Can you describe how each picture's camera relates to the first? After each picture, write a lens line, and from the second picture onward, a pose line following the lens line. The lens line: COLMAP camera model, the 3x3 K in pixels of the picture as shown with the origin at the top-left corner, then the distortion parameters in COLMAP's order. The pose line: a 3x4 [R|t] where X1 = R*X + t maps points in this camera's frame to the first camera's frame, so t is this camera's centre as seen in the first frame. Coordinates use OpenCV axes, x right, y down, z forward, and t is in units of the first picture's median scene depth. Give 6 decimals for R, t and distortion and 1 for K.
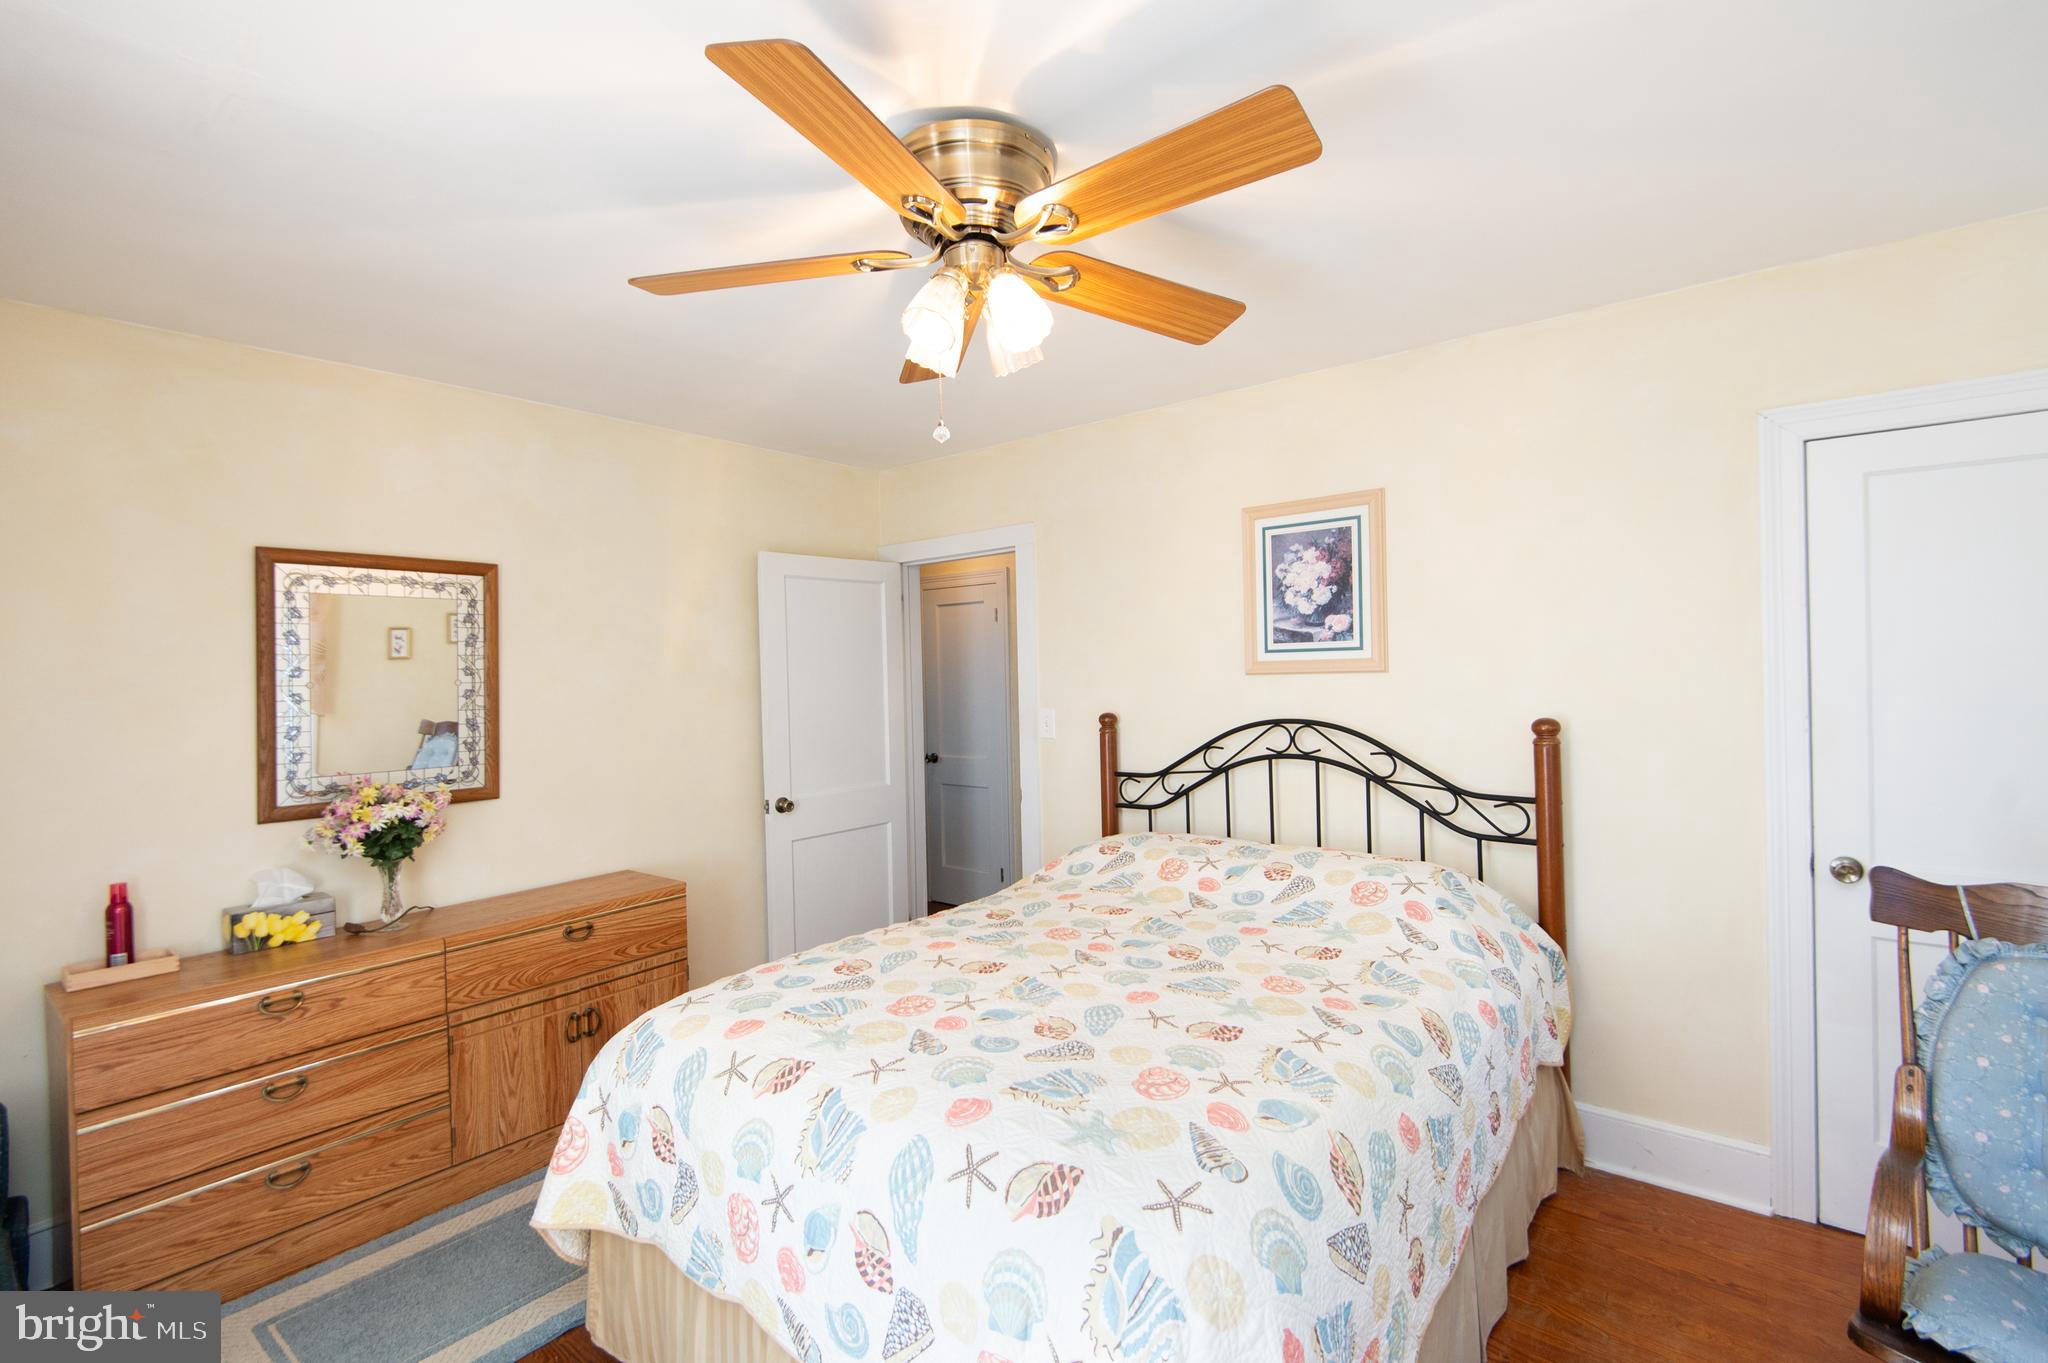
lens RADIAL K [[894.1, 0, 1026.0], [0, 894.1, 679.3], [0, 0, 1]] dist [0.045637, -0.030578]
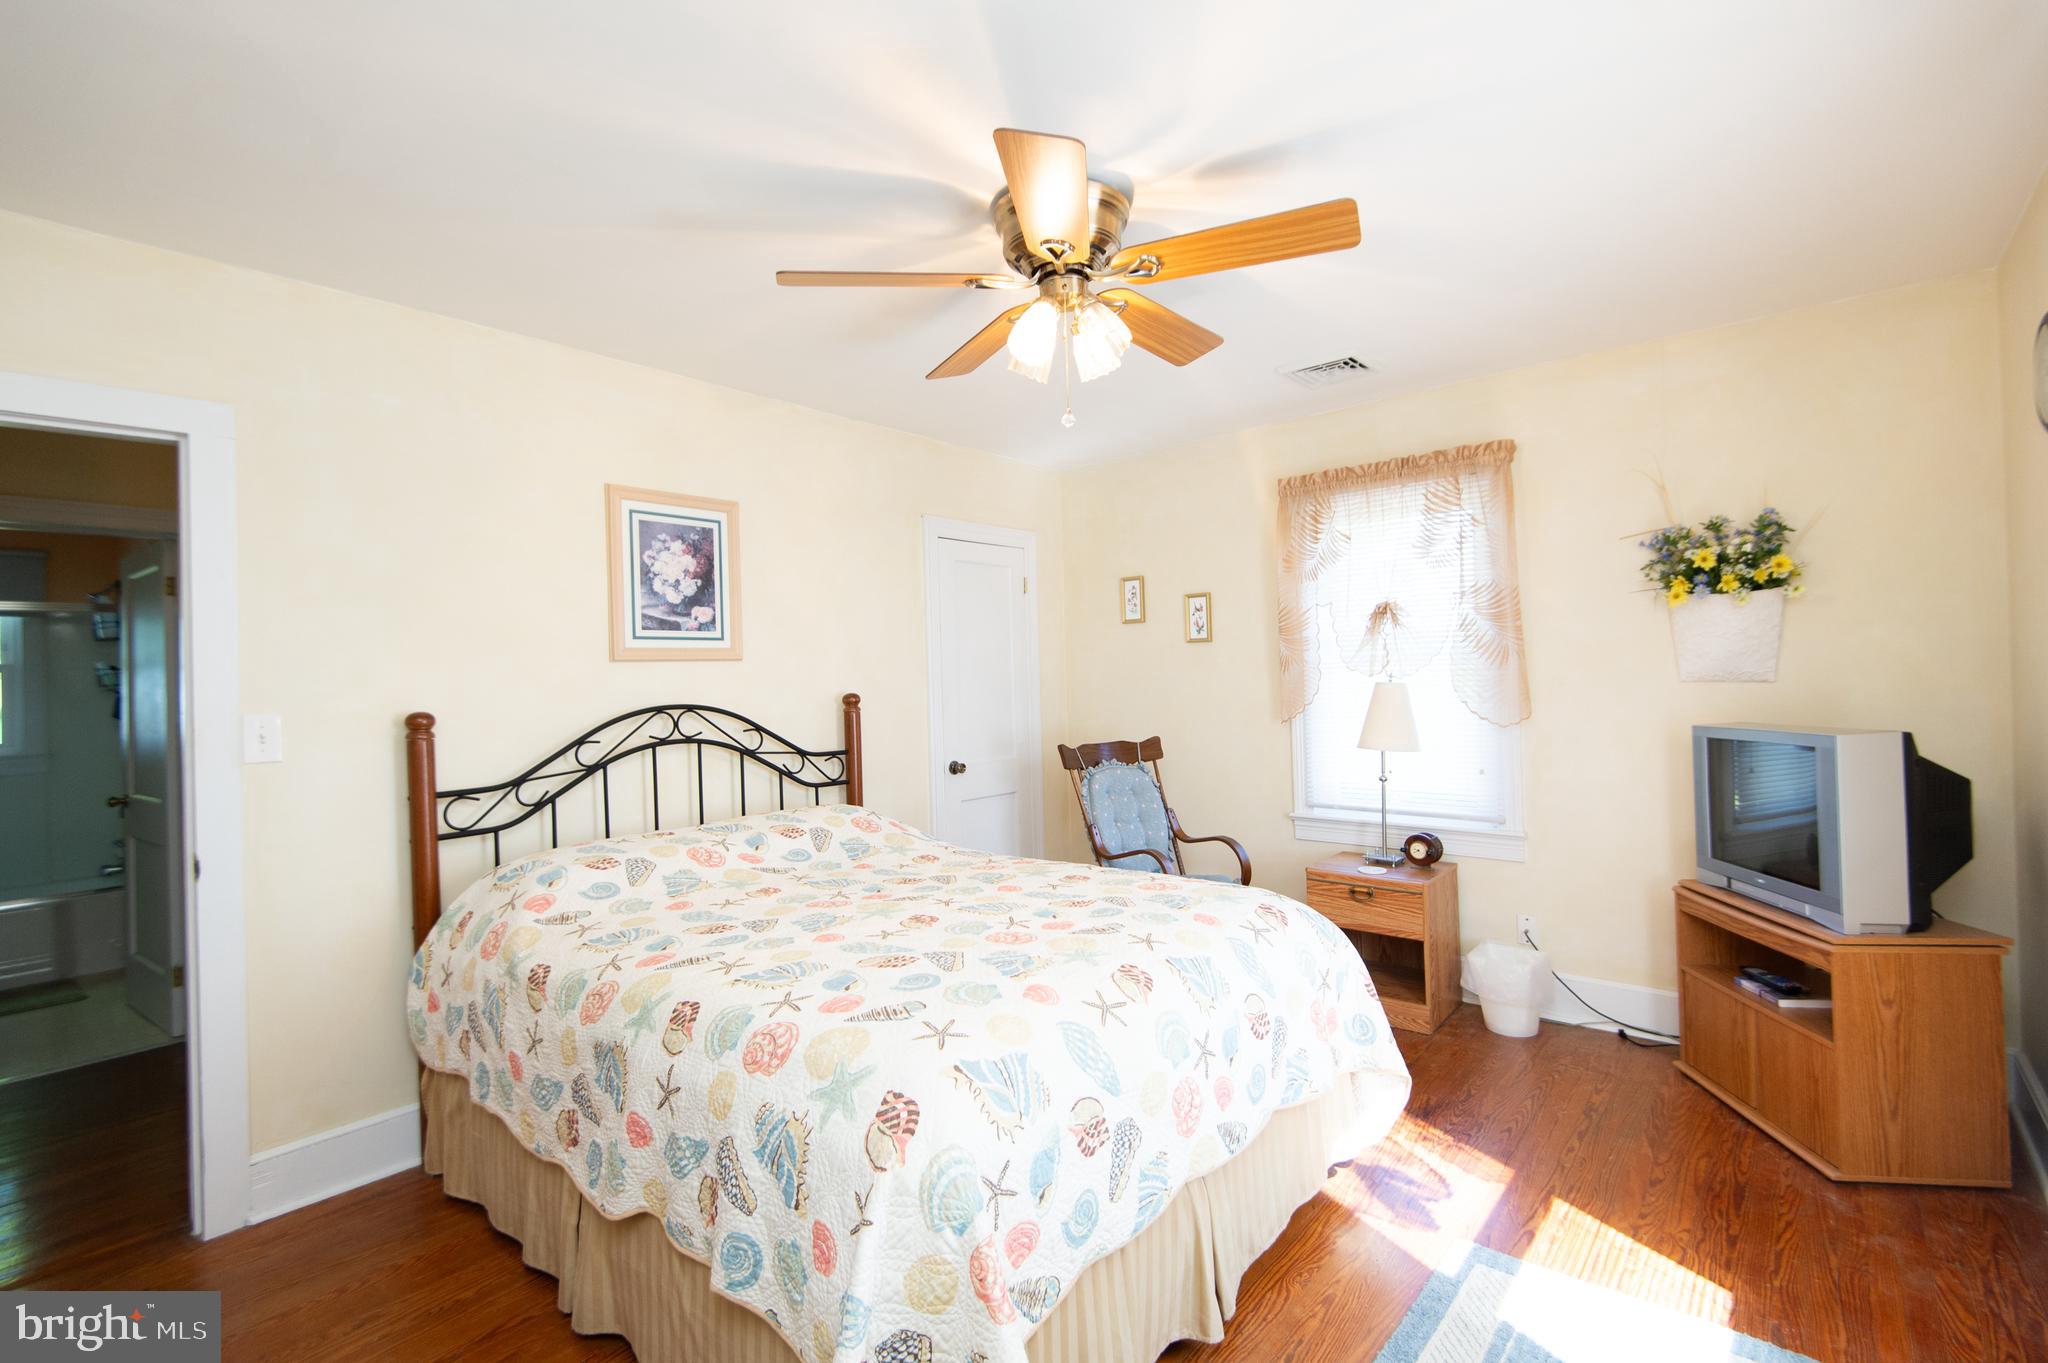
lens RADIAL K [[894.1, 0, 1026.0], [0, 894.1, 679.3], [0, 0, 1]] dist [0.045637, -0.030578]
pose [[0.059177, 0.017778, 0.998089, -0.710571], [0.037458, 0.999098, -0.020017, 0.051478], [-0.997544, 0.038571, 0.058458, 0.552737]]
